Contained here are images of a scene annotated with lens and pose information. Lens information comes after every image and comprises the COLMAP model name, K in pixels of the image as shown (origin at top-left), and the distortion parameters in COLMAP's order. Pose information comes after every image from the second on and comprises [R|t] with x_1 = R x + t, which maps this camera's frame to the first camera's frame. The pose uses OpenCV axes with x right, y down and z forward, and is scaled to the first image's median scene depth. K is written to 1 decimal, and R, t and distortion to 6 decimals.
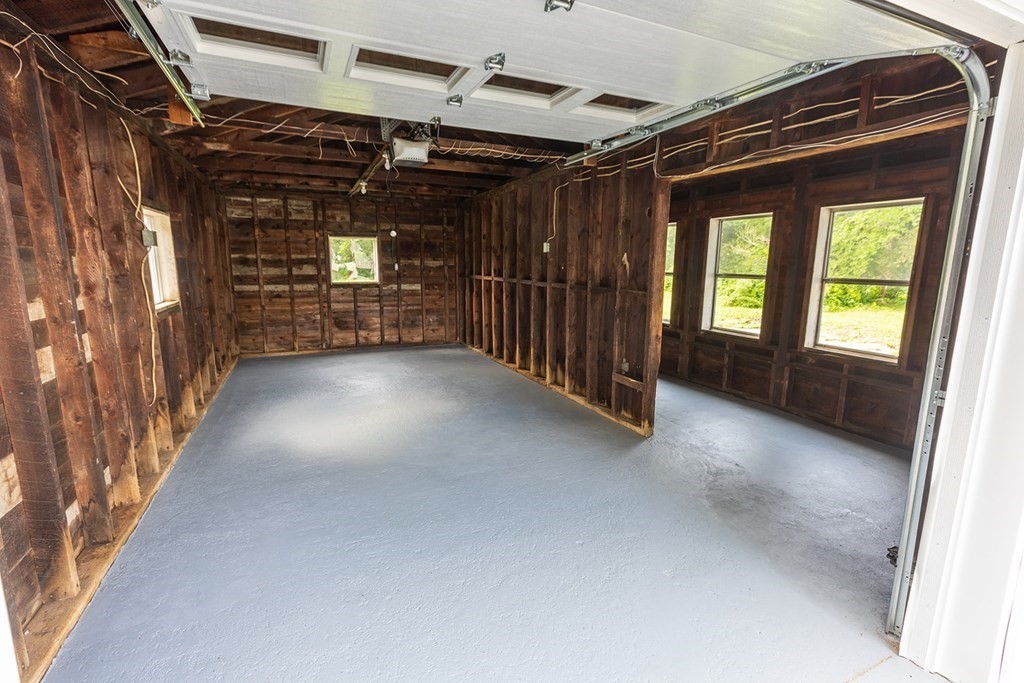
lens RADIAL K [[461.9, 0, 509.3], [0, 461.9, 337.1], [0, 0, 1]] dist [0.007163, -0.000144]
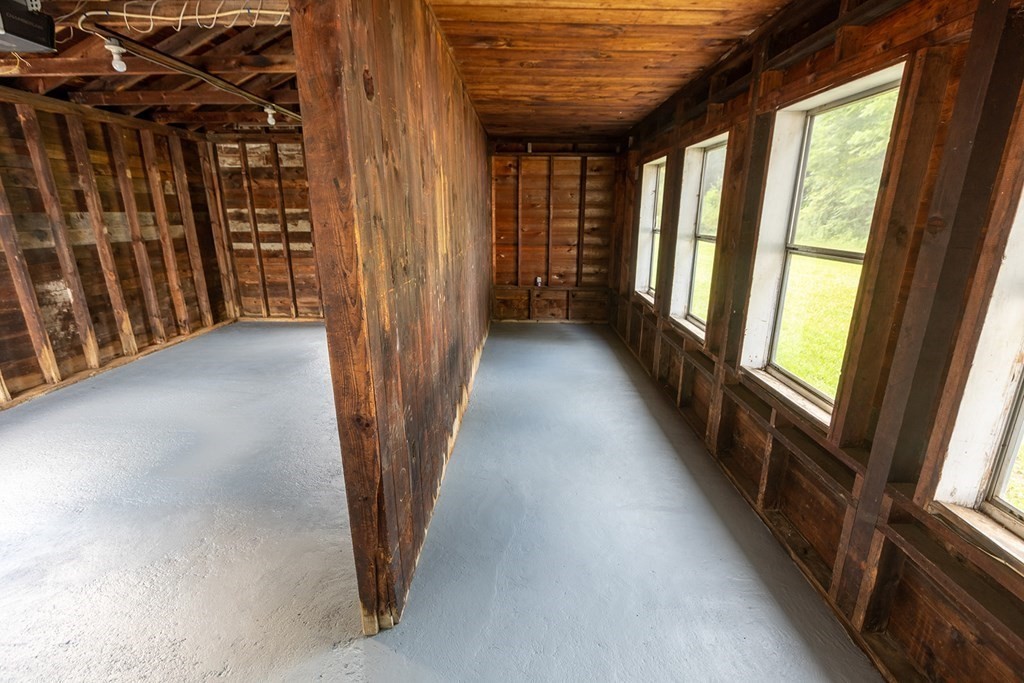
lens RADIAL K [[461.9, 0, 509.3], [0, 461.9, 337.1], [0, 0, 1]] dist [0.007163, -0.000144]
pose [[0.898921, 0.108649, -0.424425, 0.322426], [-0.065212, 0.991152, 0.115607, -0.067666], [0.433230, -0.076244, 0.898053, 0.387690]]
